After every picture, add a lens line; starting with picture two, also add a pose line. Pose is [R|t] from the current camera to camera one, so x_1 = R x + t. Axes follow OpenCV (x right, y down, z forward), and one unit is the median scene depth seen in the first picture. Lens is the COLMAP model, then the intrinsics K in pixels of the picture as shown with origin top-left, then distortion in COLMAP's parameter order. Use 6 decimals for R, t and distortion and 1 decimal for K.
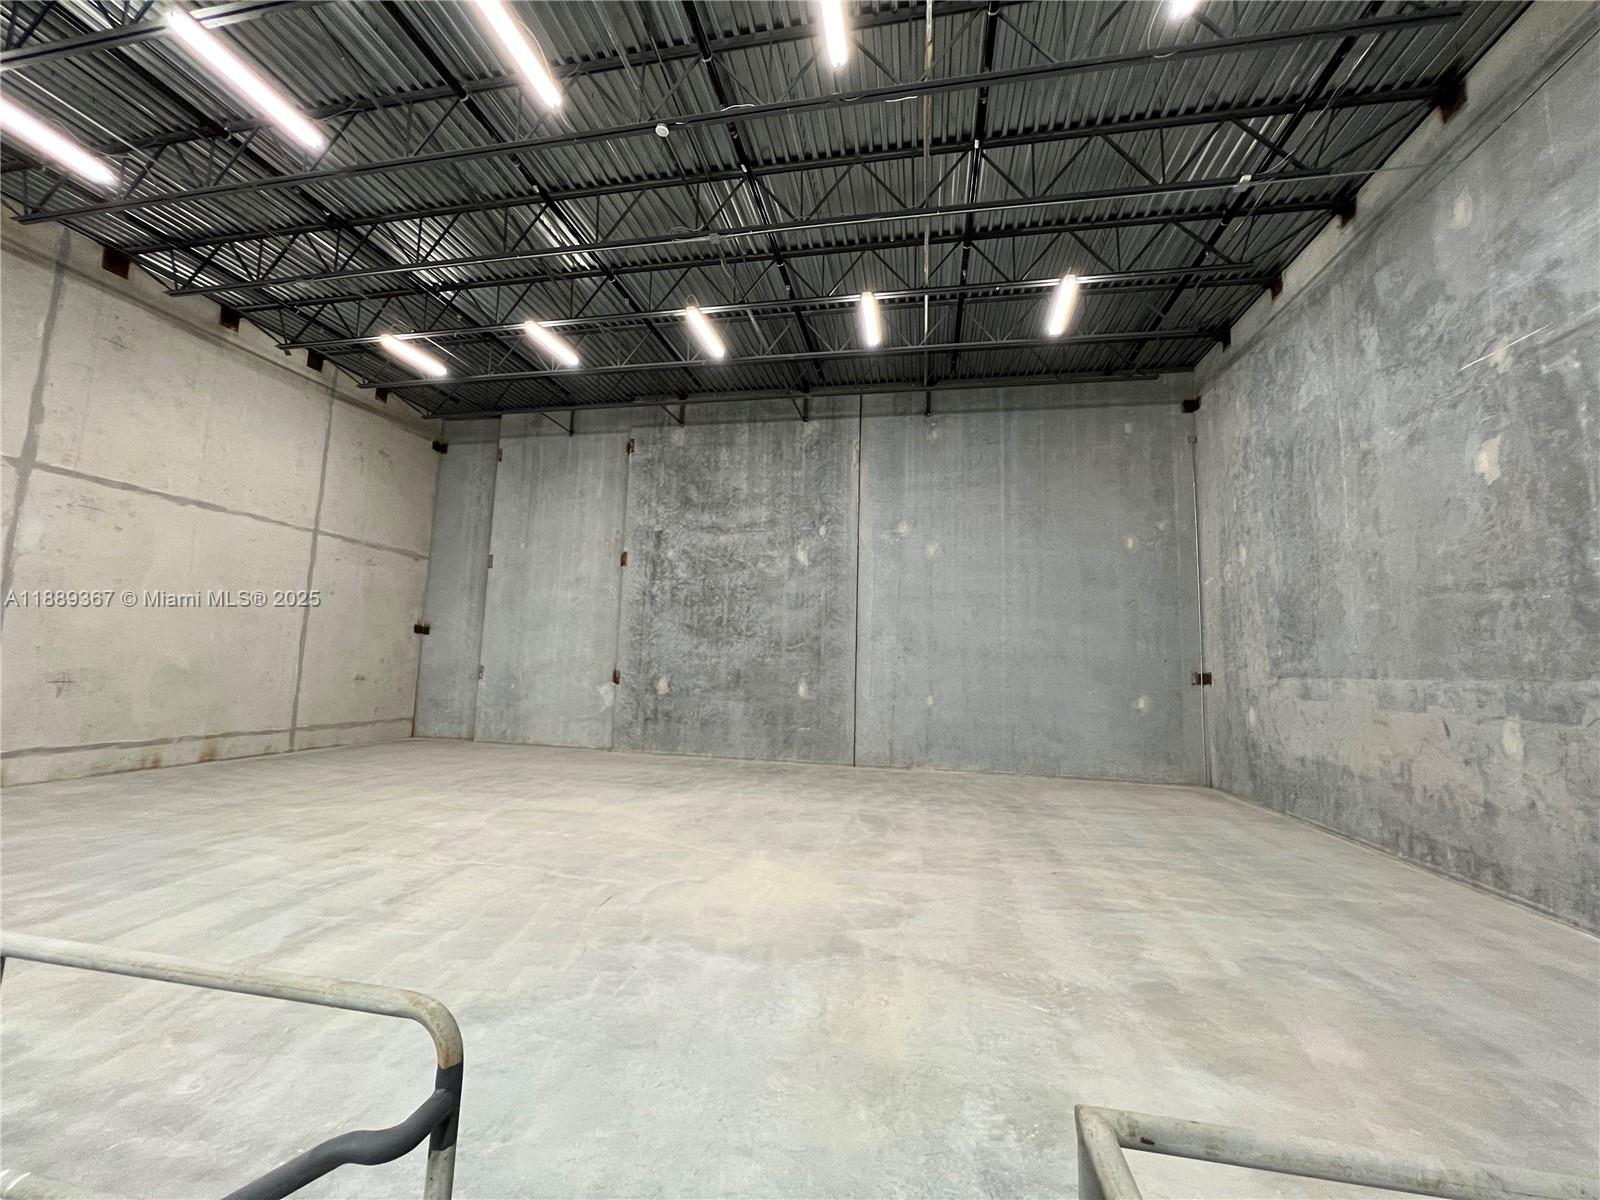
lens RADIAL K [[636.5, 0, 791.5], [0, 636.5, 593.4], [0, 0, 1]] dist [-0.020540, 0.001428]
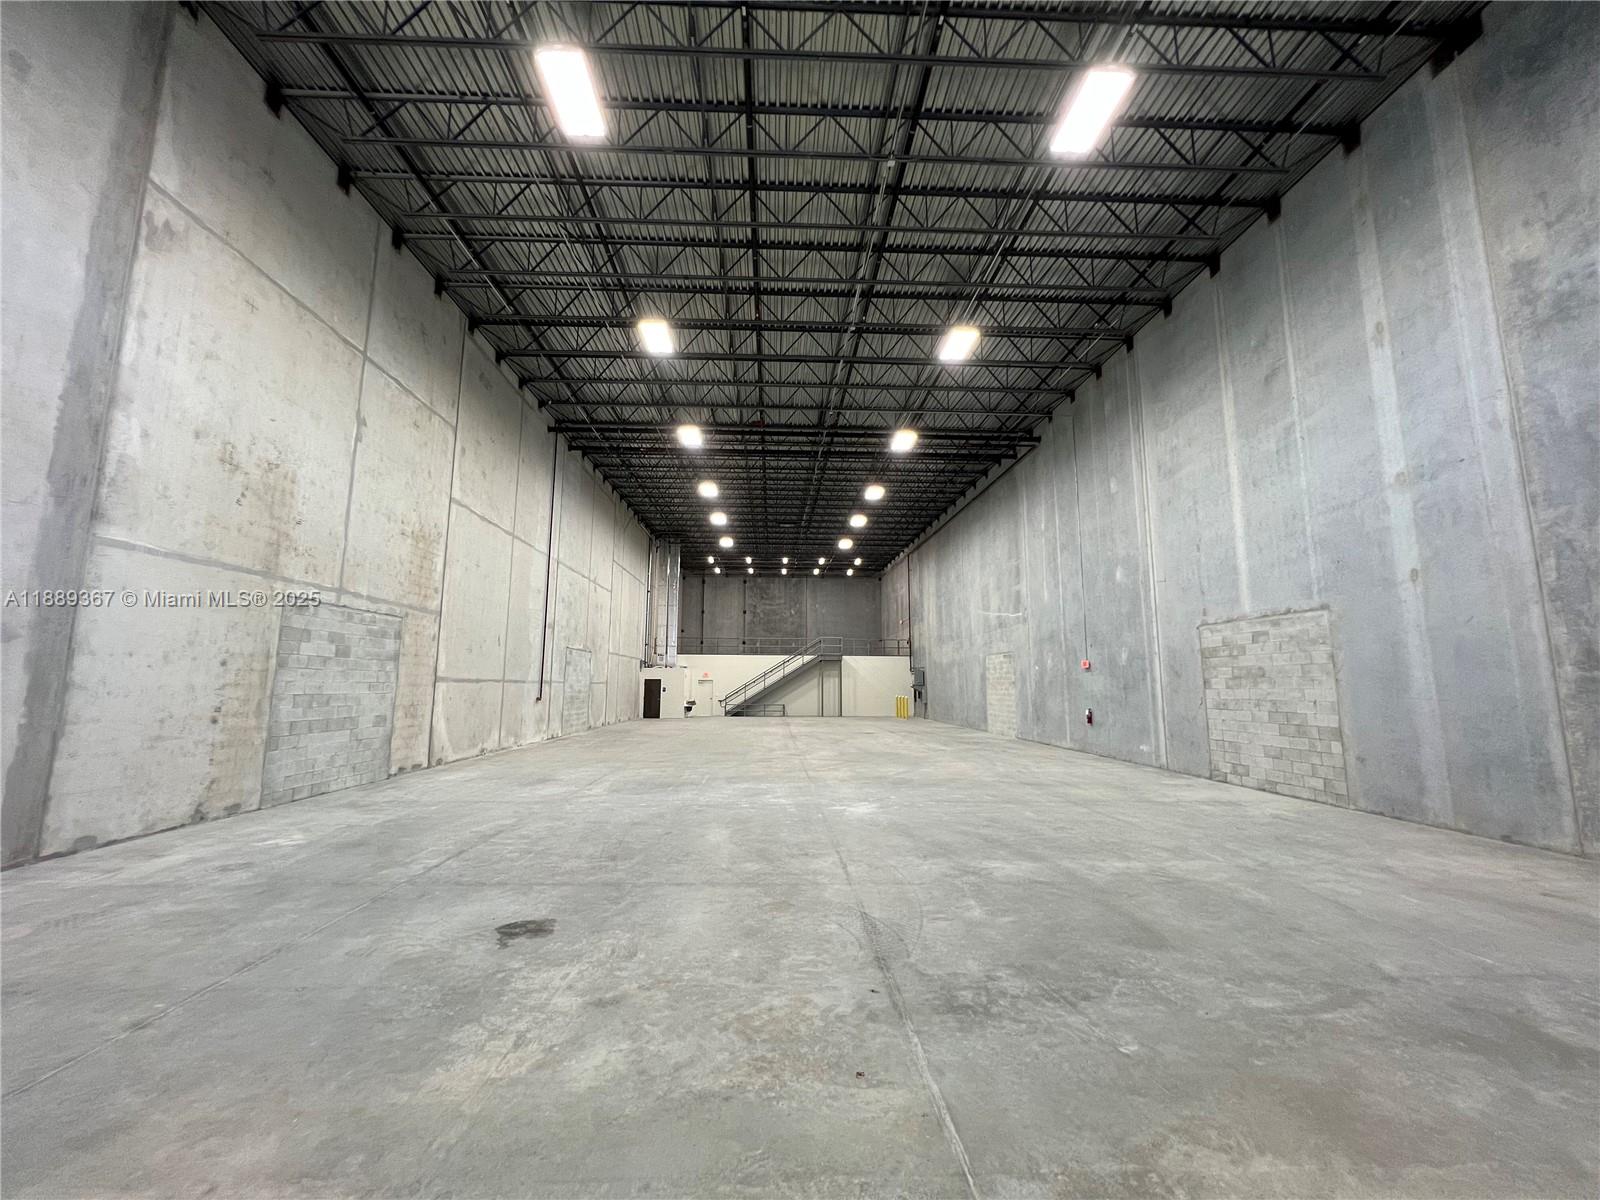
lens RADIAL K [[636.5, 0, 802.1], [0, 636.5, 592.5], [0, 0, 1]] dist [-0.020540, 0.001428]
pose [[0.977029, 0.008500, 0.212938, -0.812320], [-0.003242, 0.999681, -0.025029, -0.086676], [-0.213083, 0.023764, 0.976745, -3.053425]]
